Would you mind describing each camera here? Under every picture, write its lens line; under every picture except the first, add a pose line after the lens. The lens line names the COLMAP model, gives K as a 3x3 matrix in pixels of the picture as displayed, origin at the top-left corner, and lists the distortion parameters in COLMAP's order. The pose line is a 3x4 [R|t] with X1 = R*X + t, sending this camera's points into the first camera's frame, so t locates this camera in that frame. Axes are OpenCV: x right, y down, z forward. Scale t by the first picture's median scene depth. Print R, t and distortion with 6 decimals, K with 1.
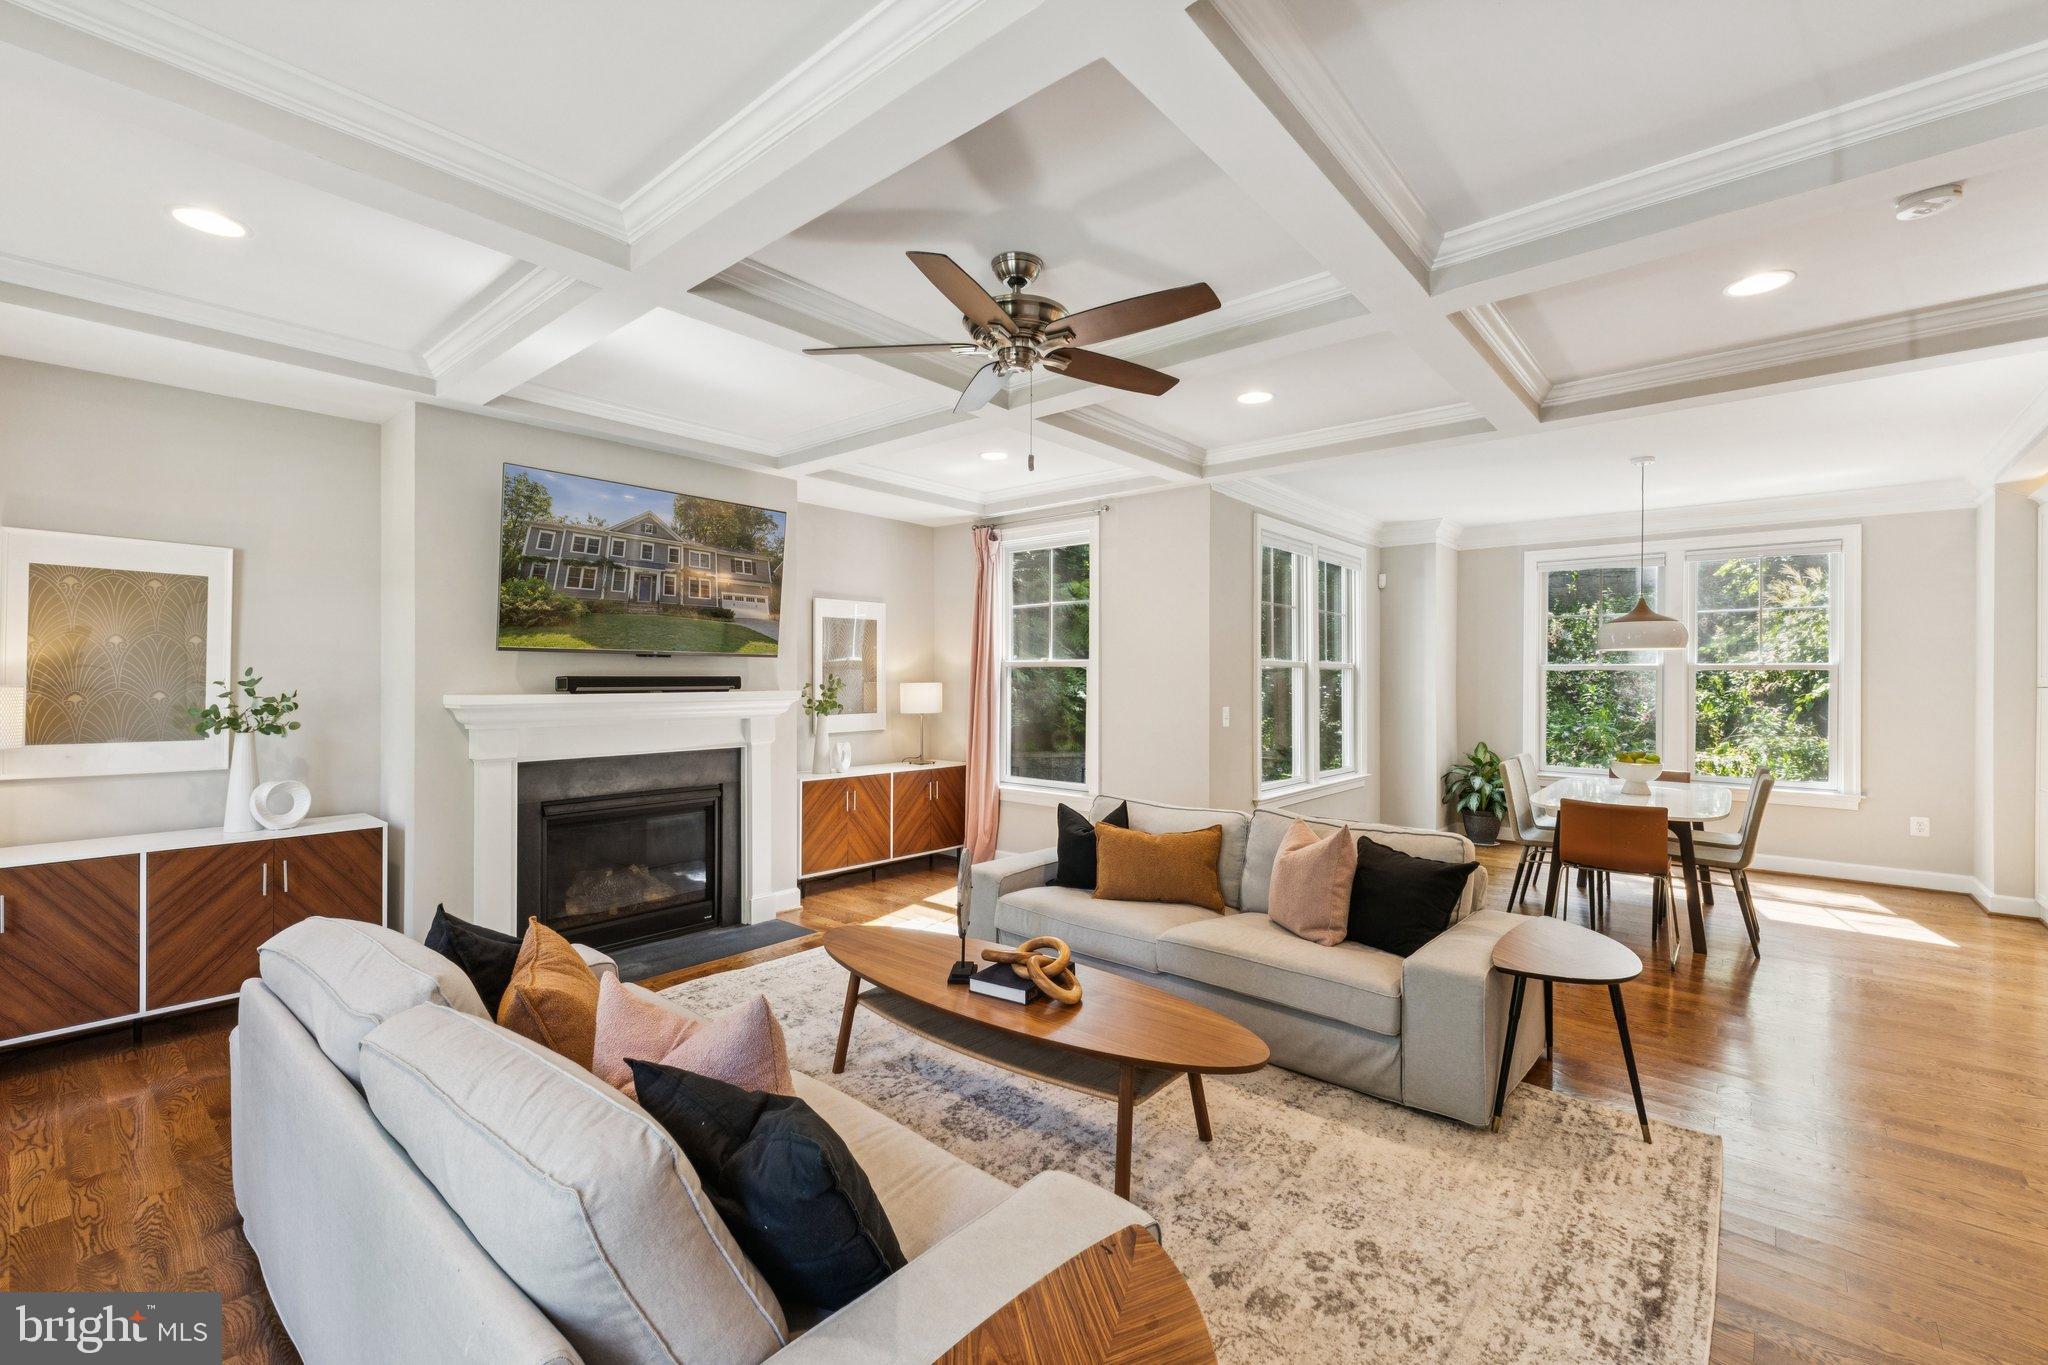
lens RADIAL K [[865.3, 0, 1022.0], [0, 865.3, 676.4], [0, 0, 1]] dist [0.004546, -0.000361]
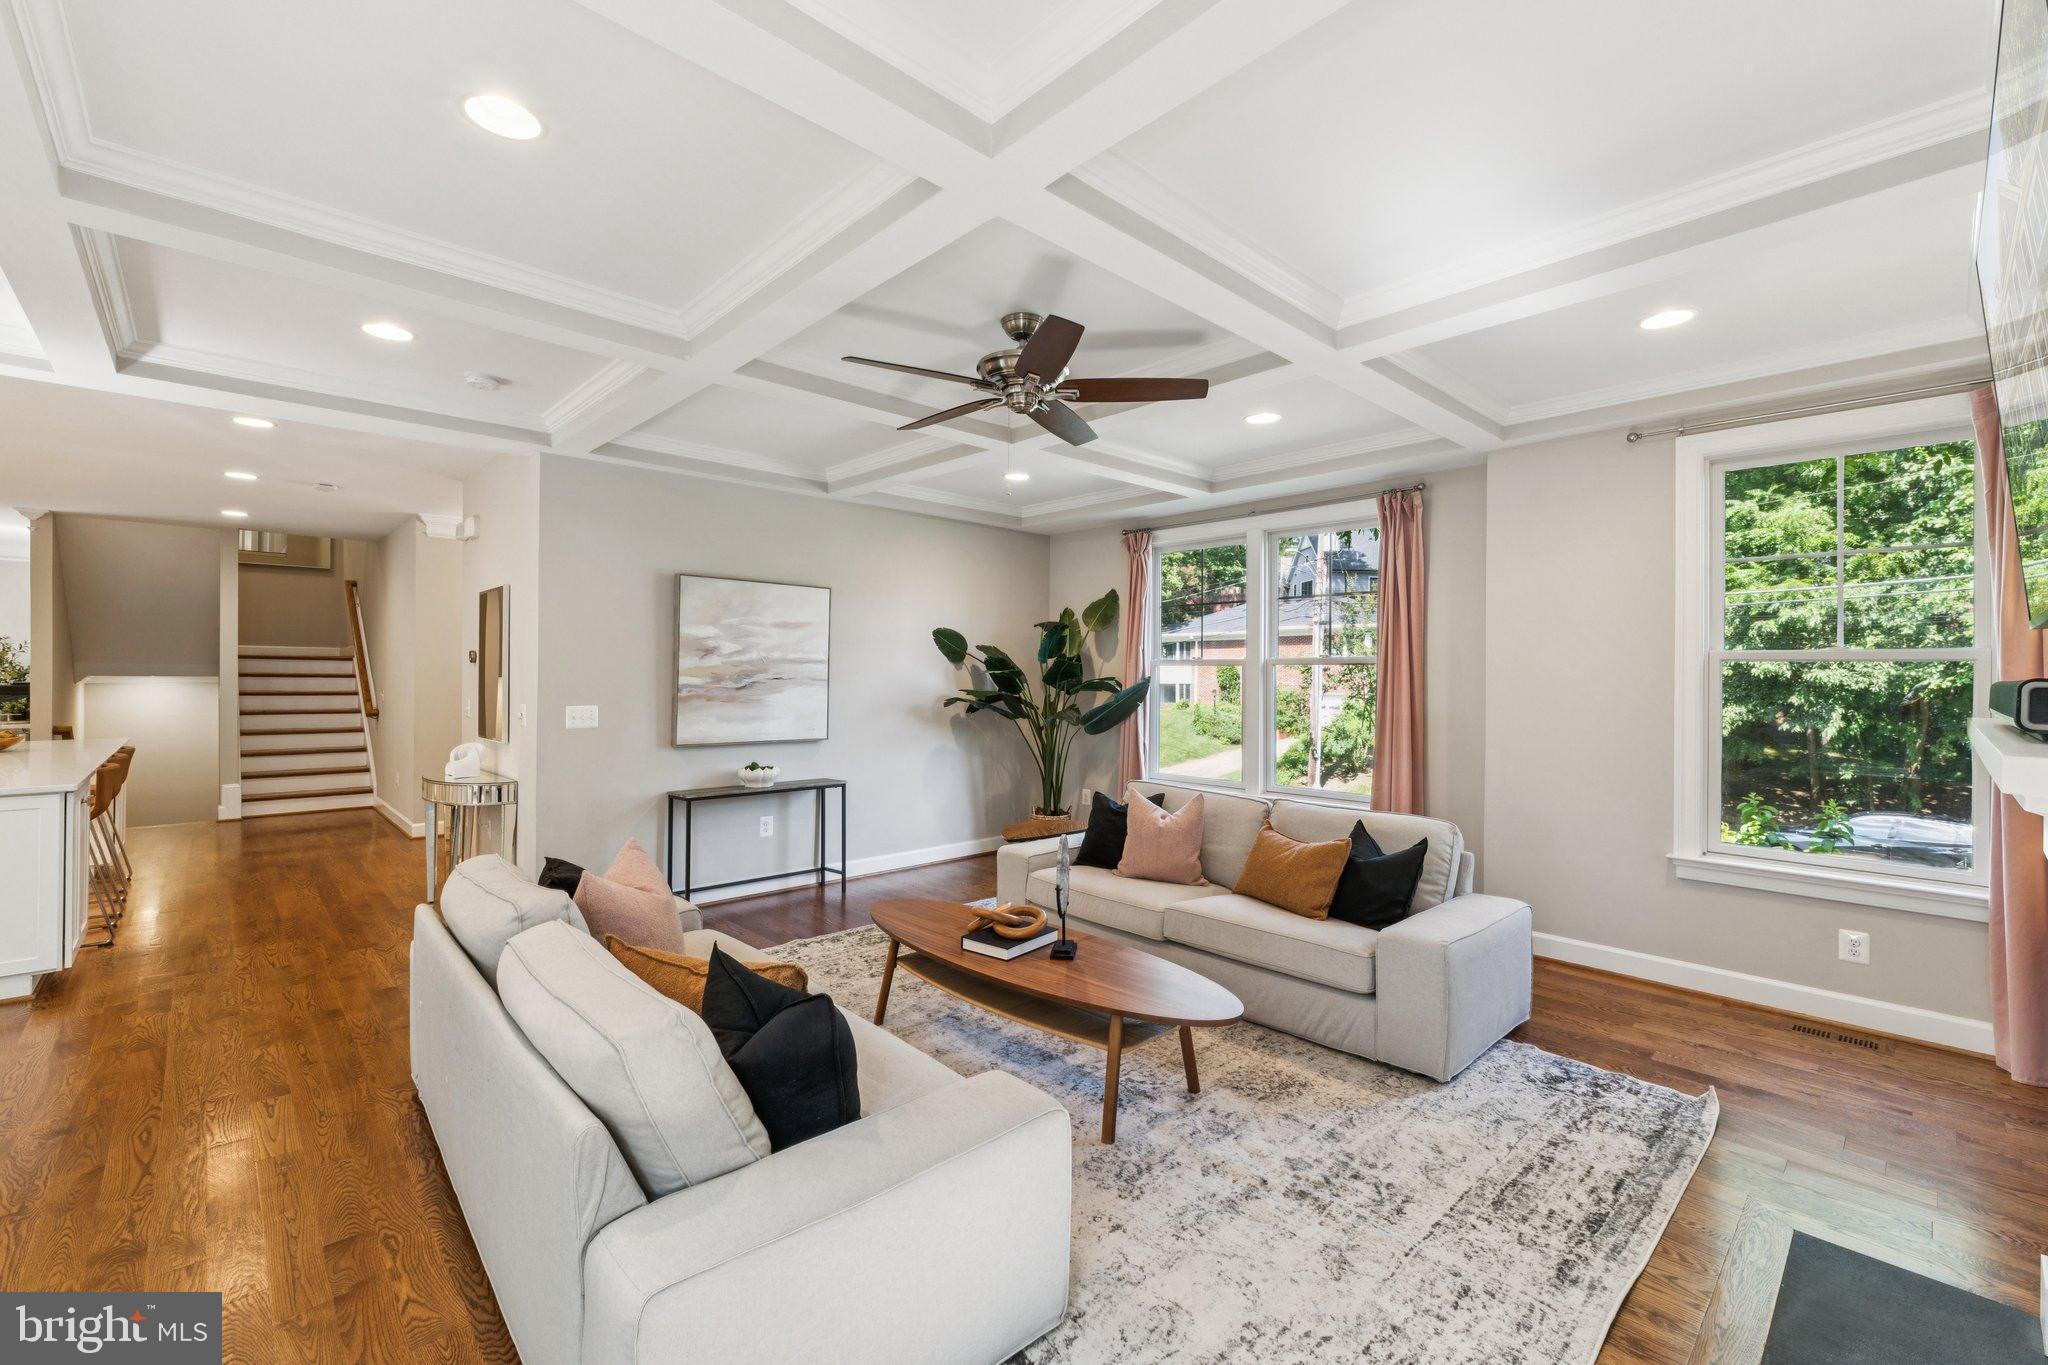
lens RADIAL K [[863.7, 0, 1027.3], [0, 863.7, 677.6], [0, 0, 1]] dist [0.003366, -0.000213]
pose [[-0.994377, -0.010912, 0.105332, -0.089026], [-0.010843, 0.999940, 0.001231, 0.002304], [-0.105339, 0.000082, -0.994436, 1.400590]]
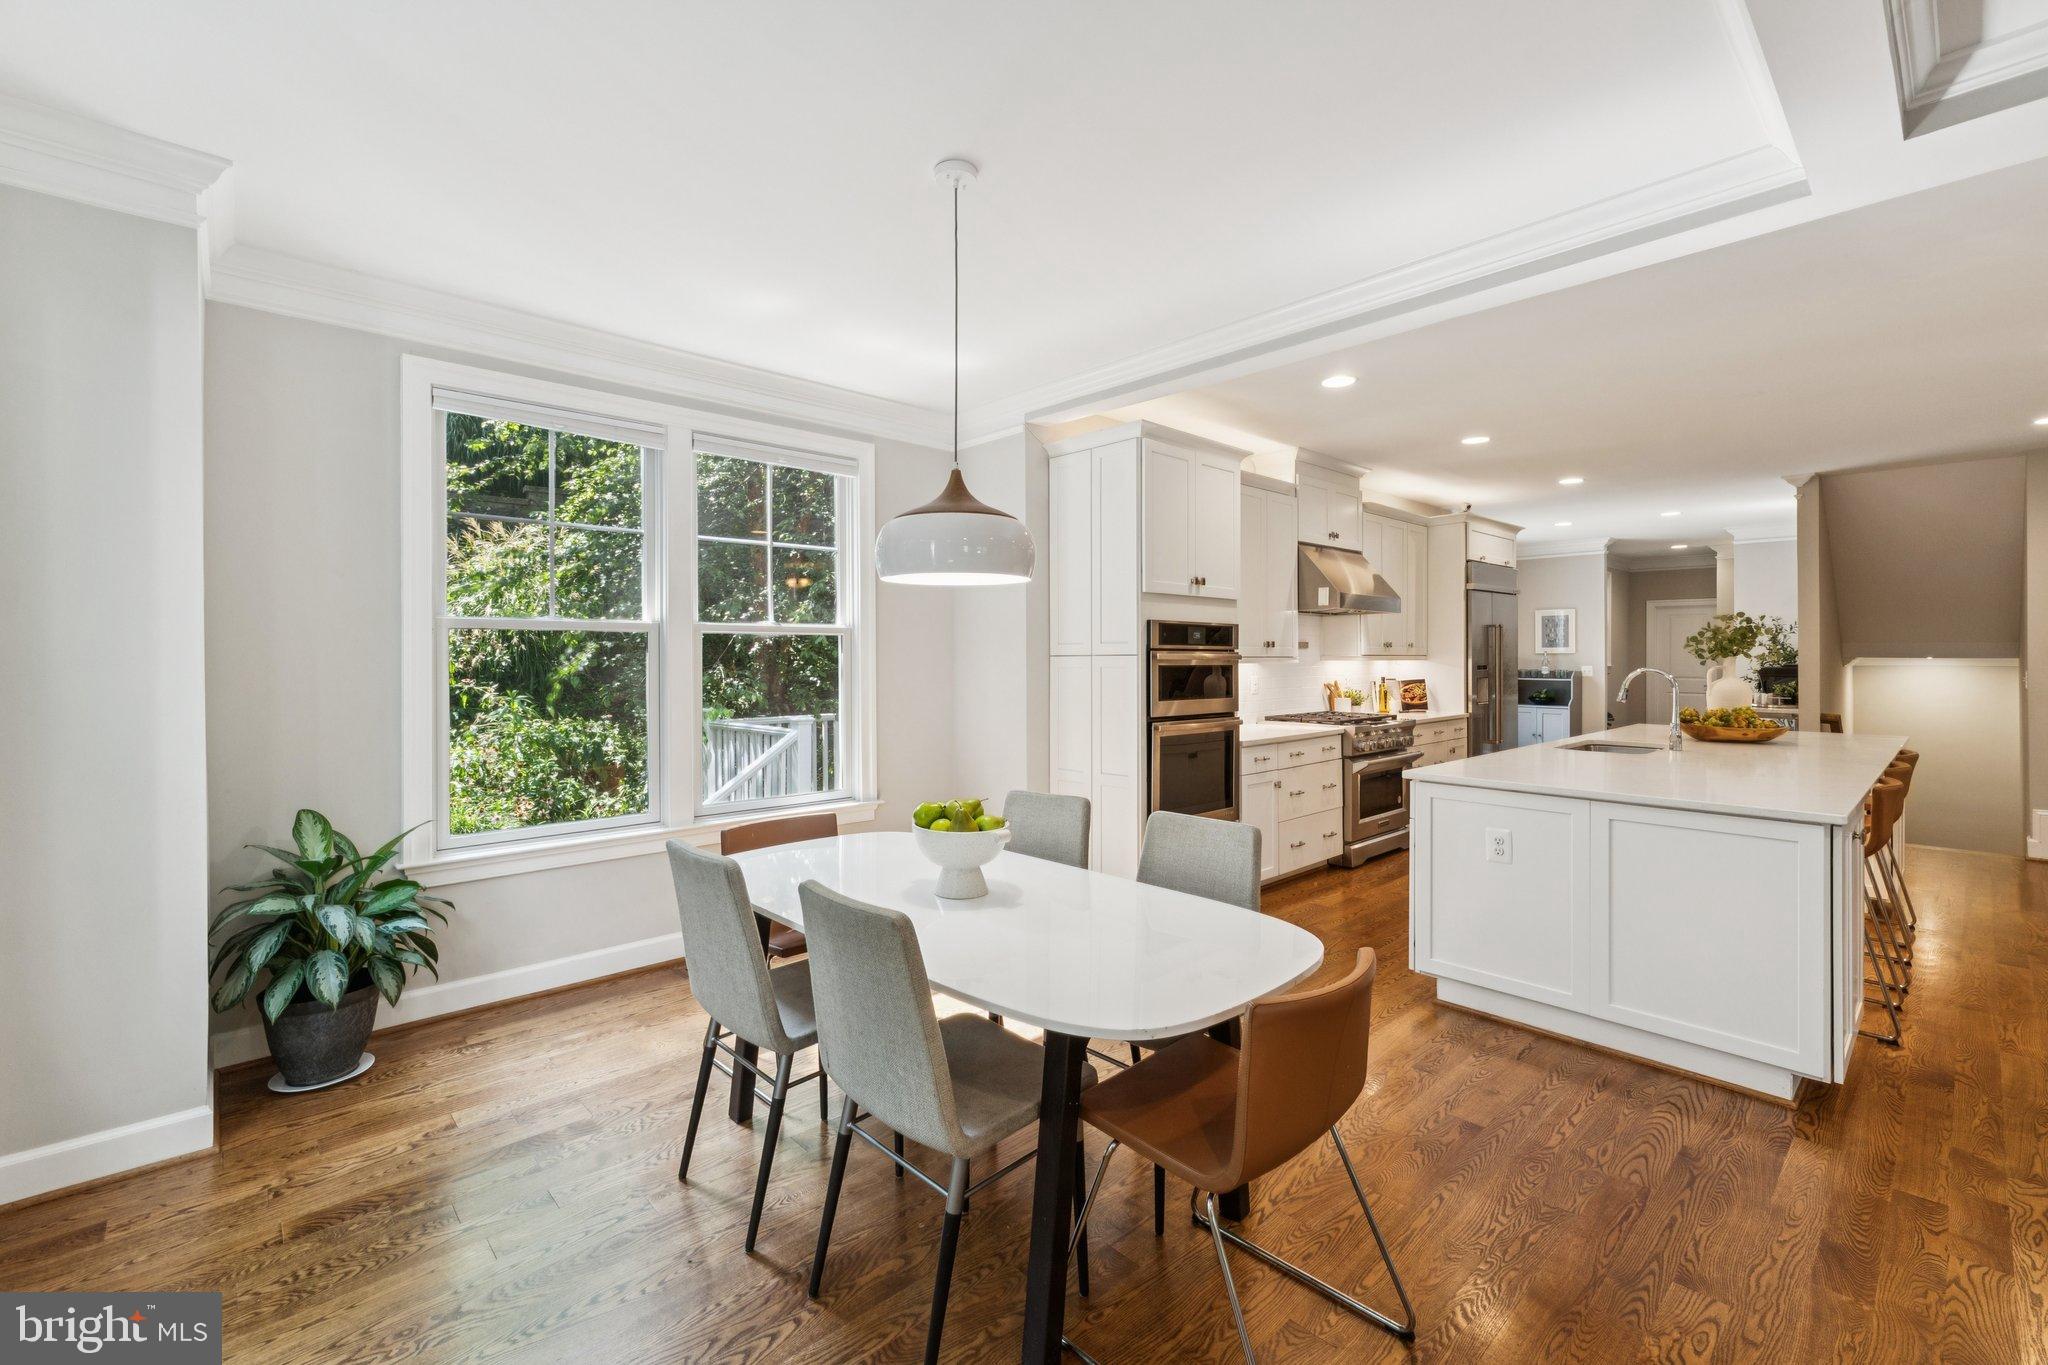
lens RADIAL K [[881.3, 0, 1020.8], [0, 881.3, 650.7], [0, 0, 1]] dist [0.003885, 0.000317]
pose [[0.115883, -0.000355, 0.993263, 0.302150], [-0.000212, 1.000000, 0.000382, 0.009774], [-0.993263, -0.000255, 0.115883, 1.113121]]
